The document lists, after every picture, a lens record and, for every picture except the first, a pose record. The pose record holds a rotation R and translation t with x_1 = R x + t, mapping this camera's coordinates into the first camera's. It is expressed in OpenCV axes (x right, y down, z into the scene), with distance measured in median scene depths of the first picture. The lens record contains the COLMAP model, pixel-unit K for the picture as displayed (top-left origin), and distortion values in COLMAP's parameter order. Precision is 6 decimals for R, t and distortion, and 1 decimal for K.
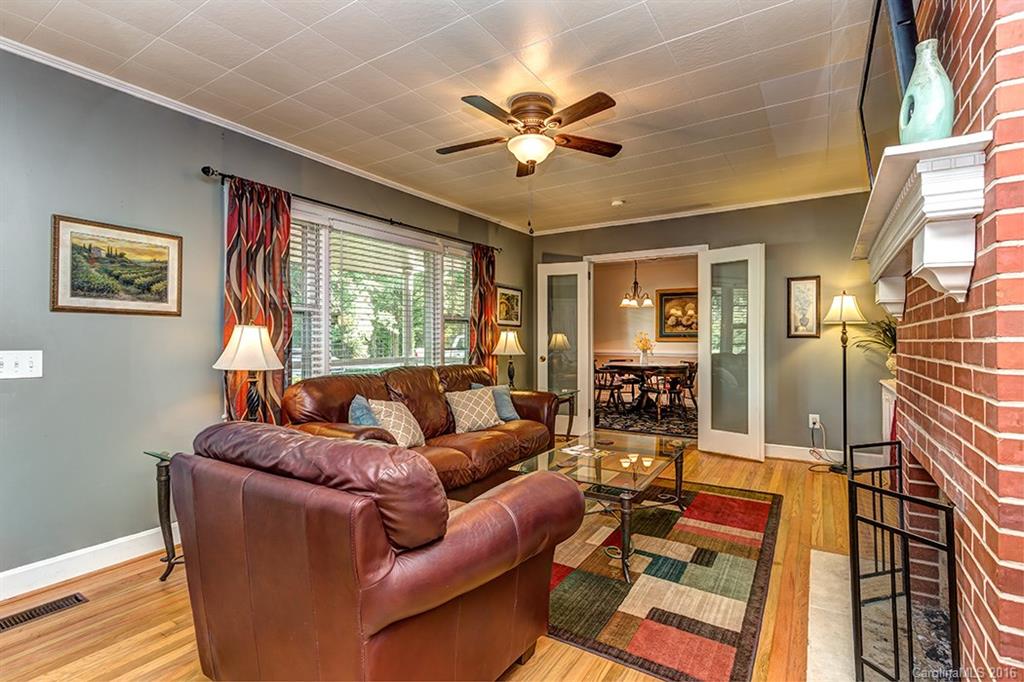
lens RADIAL K [[486.0, 0, 515.1], [0, 486.0, 349.7], [0, 0, 1]] dist [-0.040643, 0.000153]
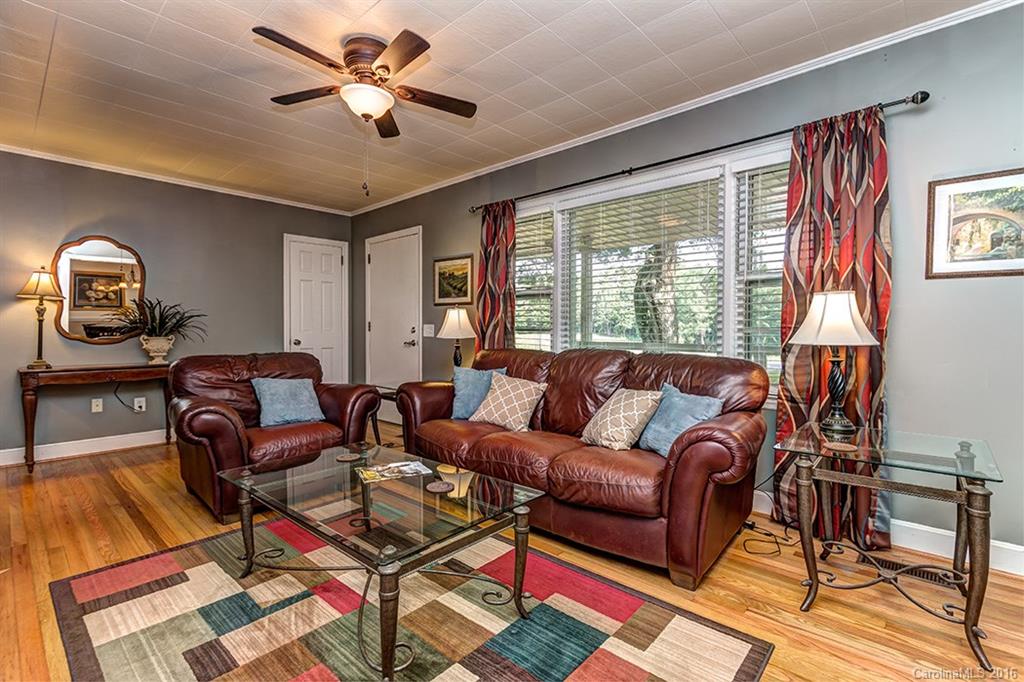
lens RADIAL K [[472.2, 0, 512.0], [0, 472.2, 341.0], [0, 0, 1]] dist [-0.002096, -0.000241]
pose [[-0.166465, 0.054484, -0.984541, 0.846963], [0.003672, 0.998500, 0.054635, -0.032149], [0.986041, 0.005479, -0.166415, 1.357414]]
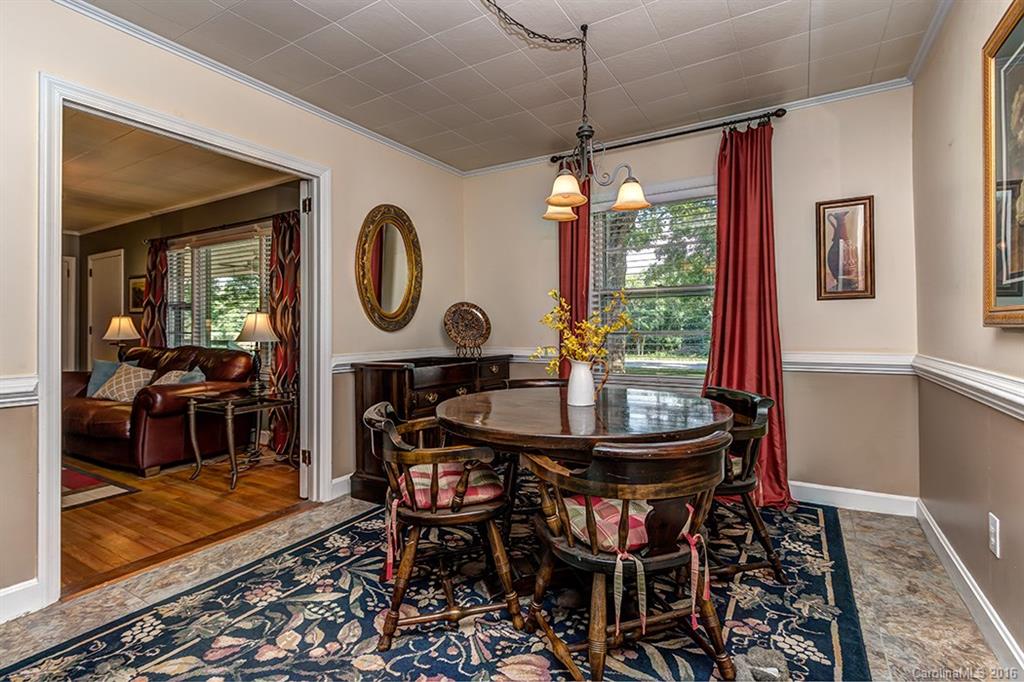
lens RADIAL K [[482.0, 0, 517.6], [0, 482.0, 326.1], [0, 0, 1]] dist [0.000854, -0.000077]
pose [[0.033634, 0.019712, -0.999240, 1.407030], [0.004134, 0.999794, 0.019862, -0.048760], [0.999426, -0.004799, 0.033545, 2.431655]]
